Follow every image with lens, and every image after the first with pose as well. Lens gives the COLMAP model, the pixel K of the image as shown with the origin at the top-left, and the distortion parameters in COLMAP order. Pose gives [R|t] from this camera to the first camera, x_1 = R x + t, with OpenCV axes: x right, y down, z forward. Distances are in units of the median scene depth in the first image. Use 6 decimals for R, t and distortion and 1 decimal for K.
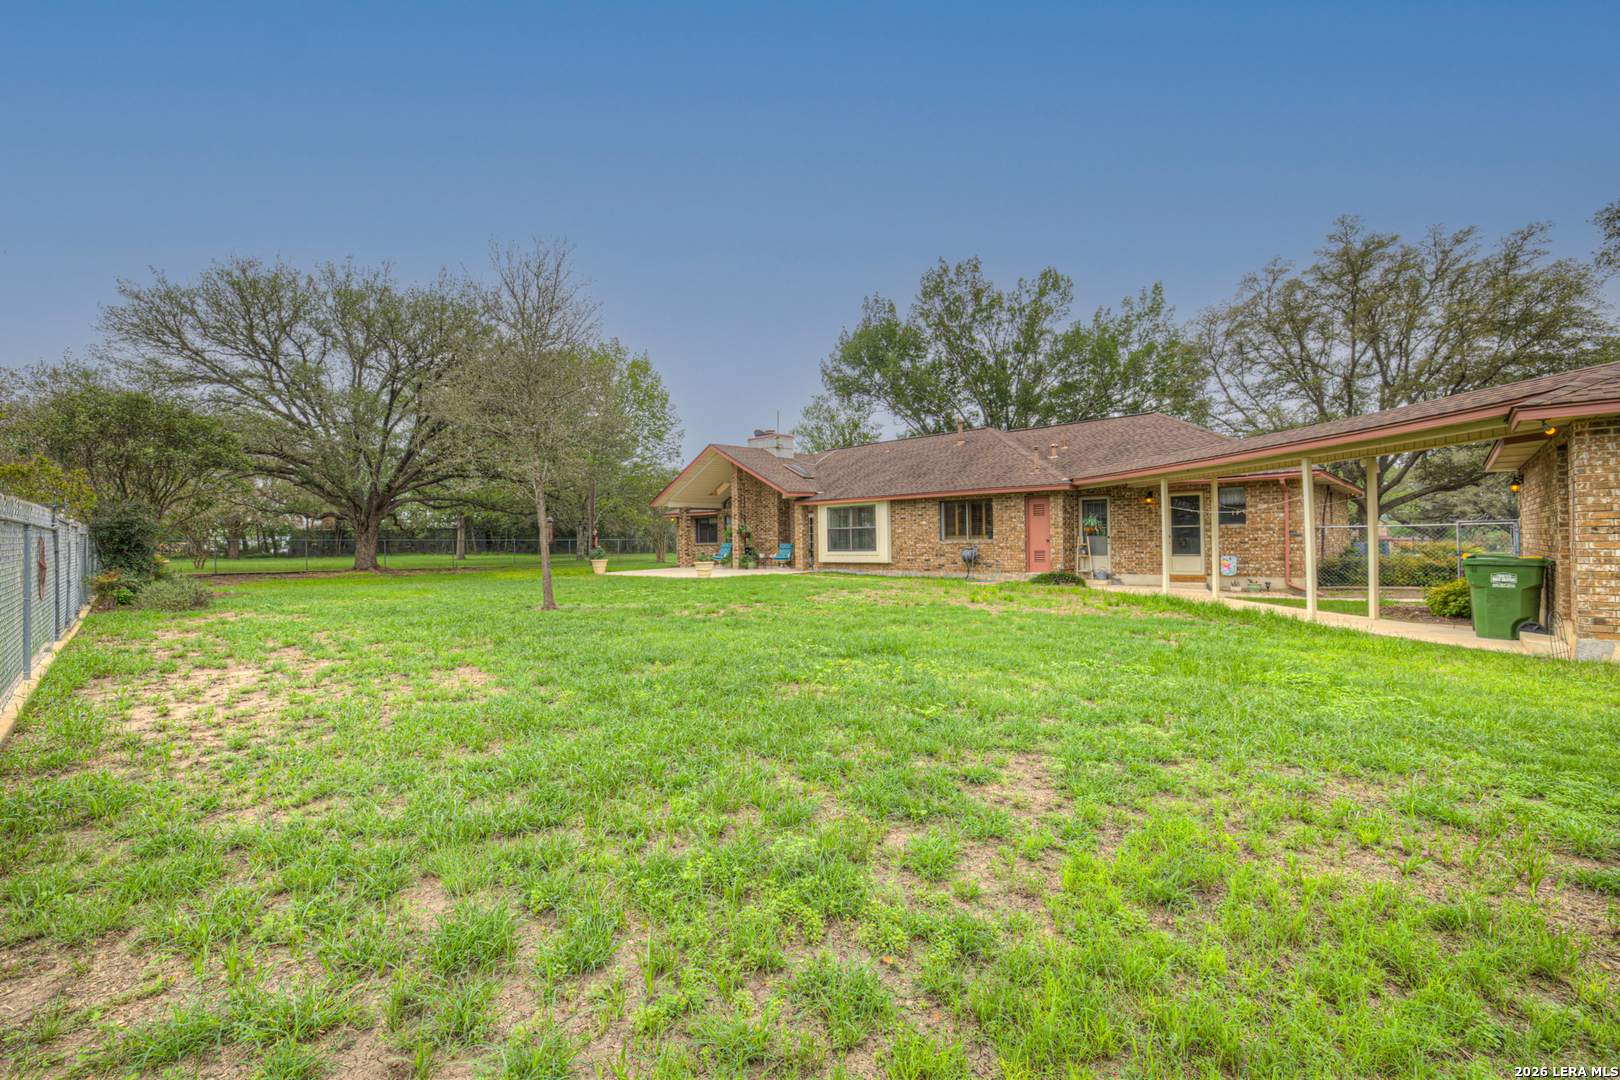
lens RADIAL K [[690.9, 0, 810.6], [0, 690.9, 533.8], [0, 0, 1]] dist [-0.033620, 0.007351]
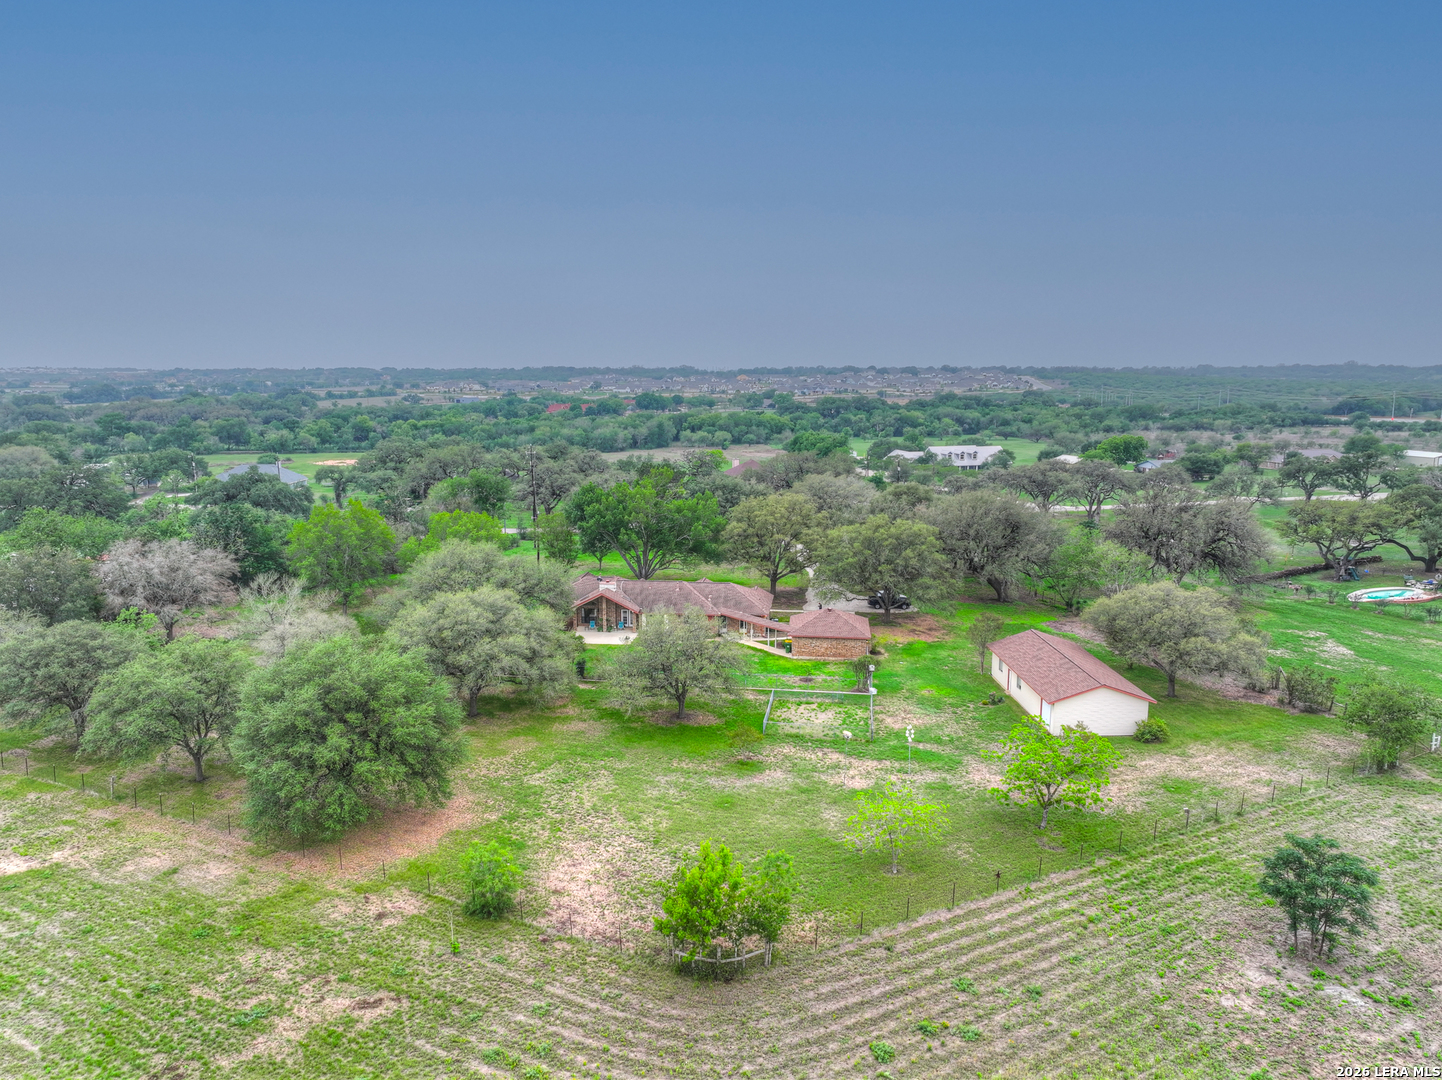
lens RADIAL K [[1008.6, 0, 724.2], [0, 1008.6, 541.9], [0, 0, 1]] dist [-0.001444, 0.018158]
pose [[0.796675, -0.086709, 0.598156, -2.407469], [-0.018727, 0.985640, 0.167820, -1.137424], [-0.604118, -0.144900, 0.783611, -2.807500]]
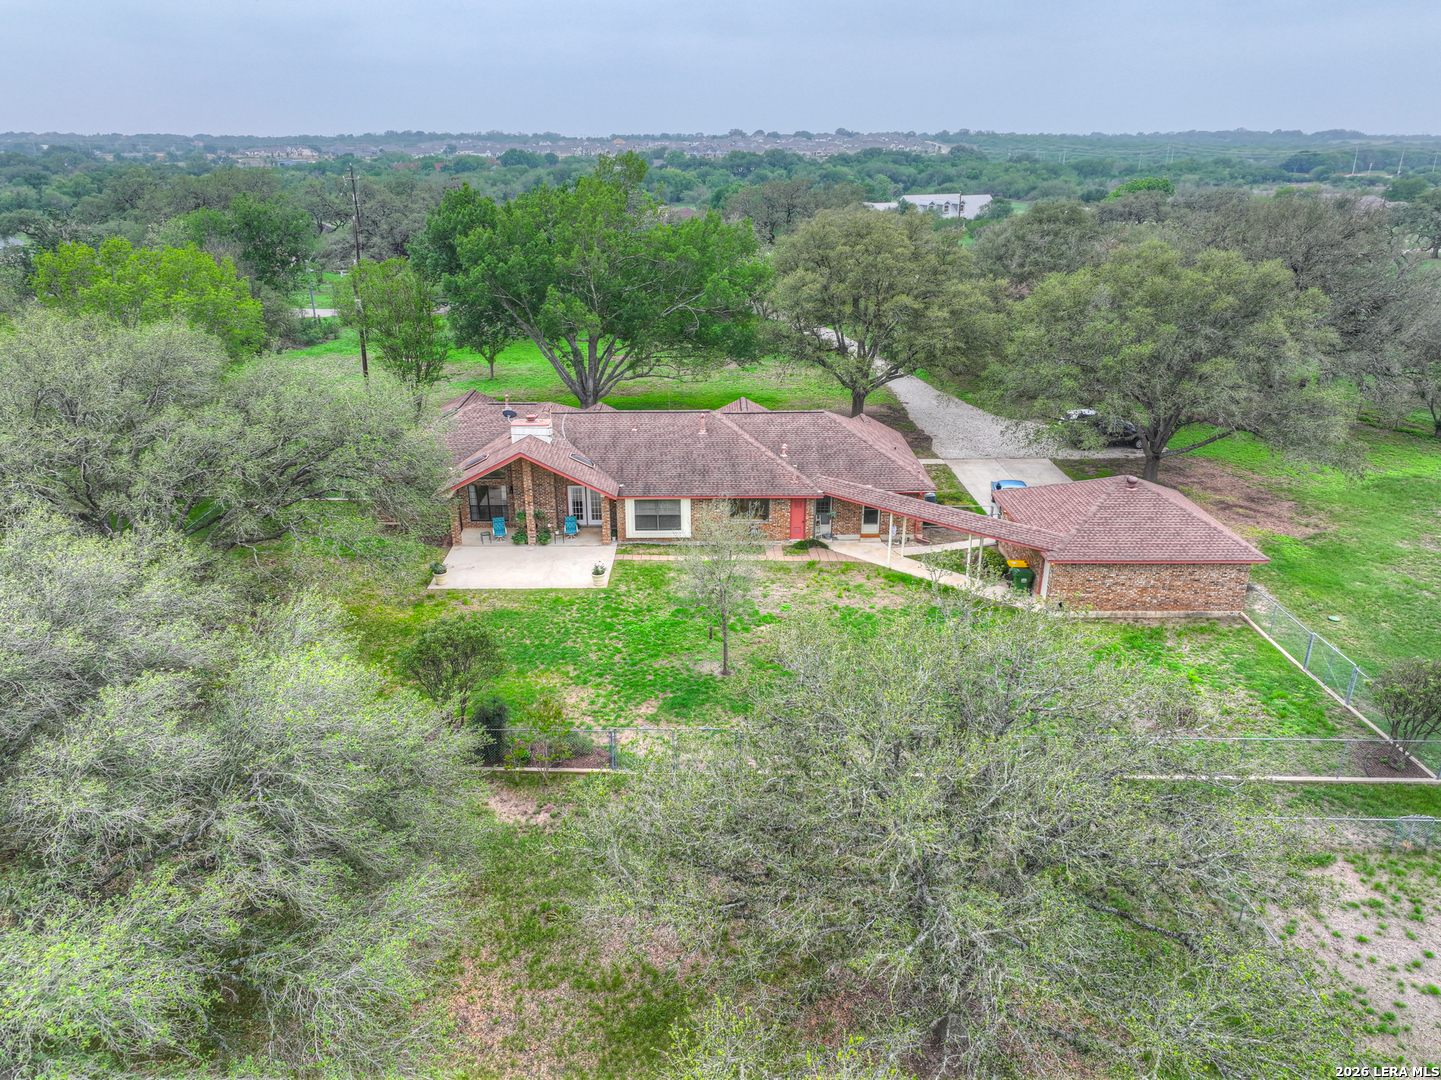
lens RADIAL K [[1007.9, 0, 711.0], [0, 1007.9, 541.0], [0, 0, 1]] dist [-0.001444, 0.018158]
pose [[0.723235, -0.239673, 0.647679, -1.080982], [-0.016075, 0.931750, 0.362743, -0.633138], [-0.690415, -0.272760, 0.670021, -0.391343]]
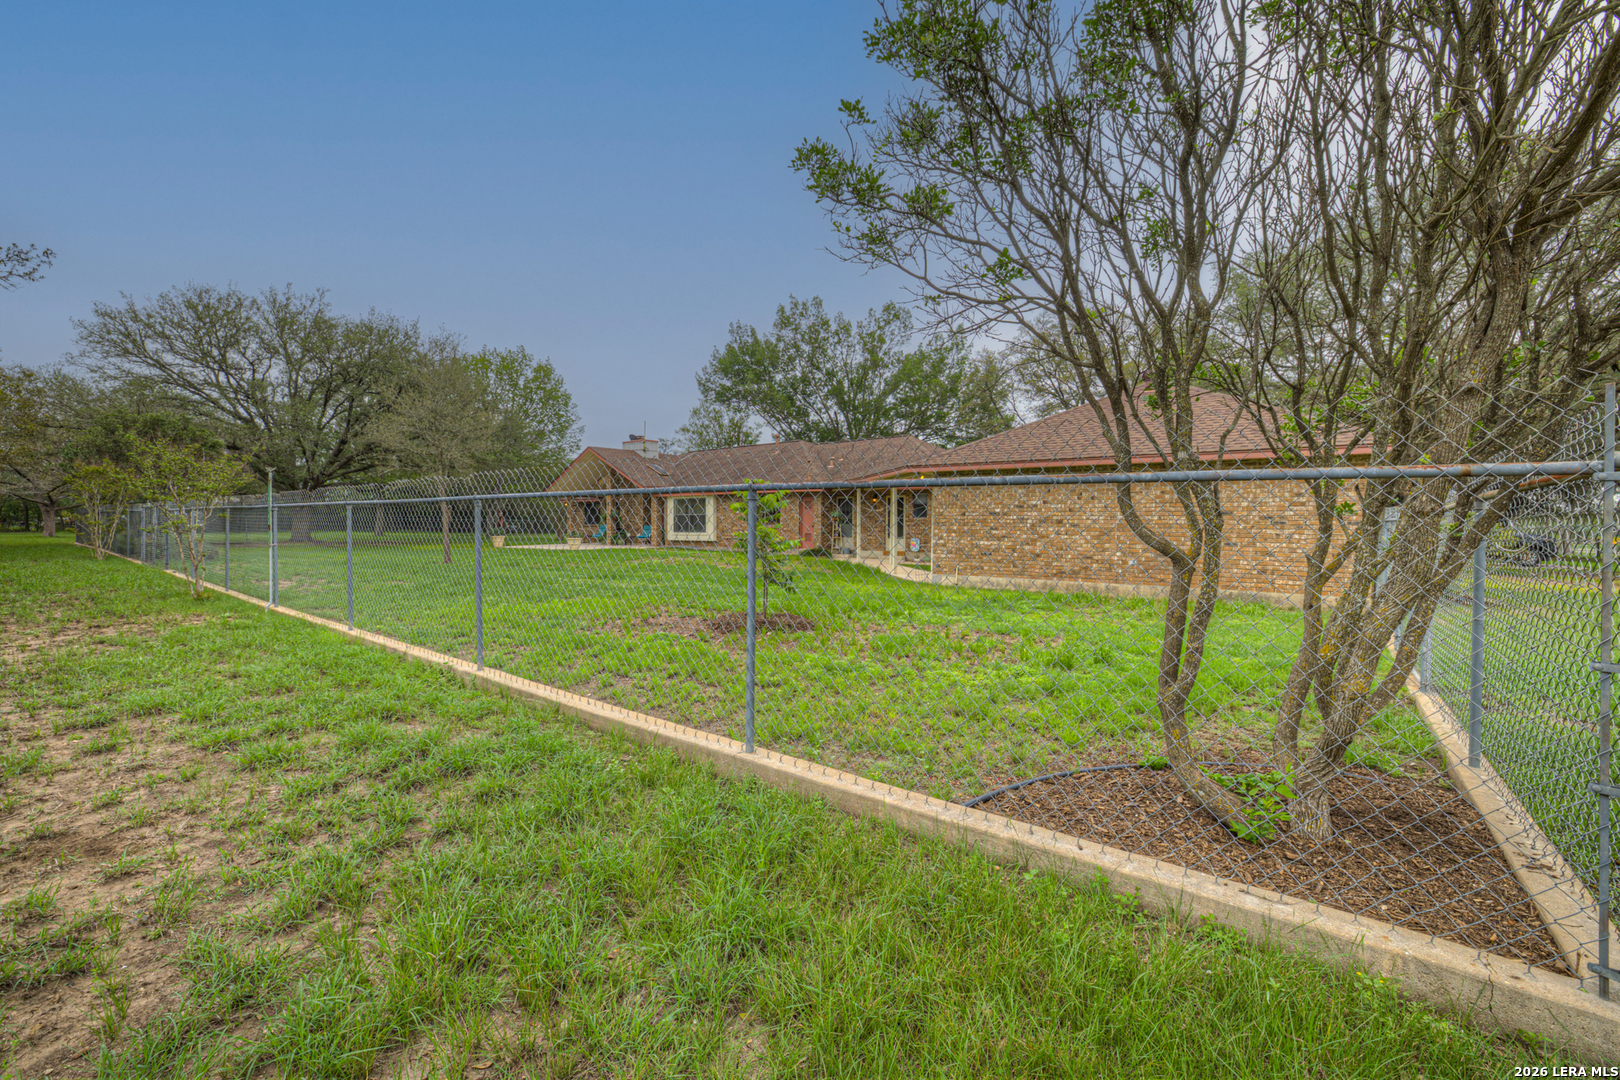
lens RADIAL K [[690.9, 0, 803.5], [0, 690.9, 539.9], [0, 0, 1]] dist [-0.033620, 0.007351]
pose [[0.996002, 0.015846, 0.087915, 0.149508], [-0.018375, 0.999438, 0.028033, -0.001426], [-0.087421, -0.029536, 0.995733, -0.321193]]
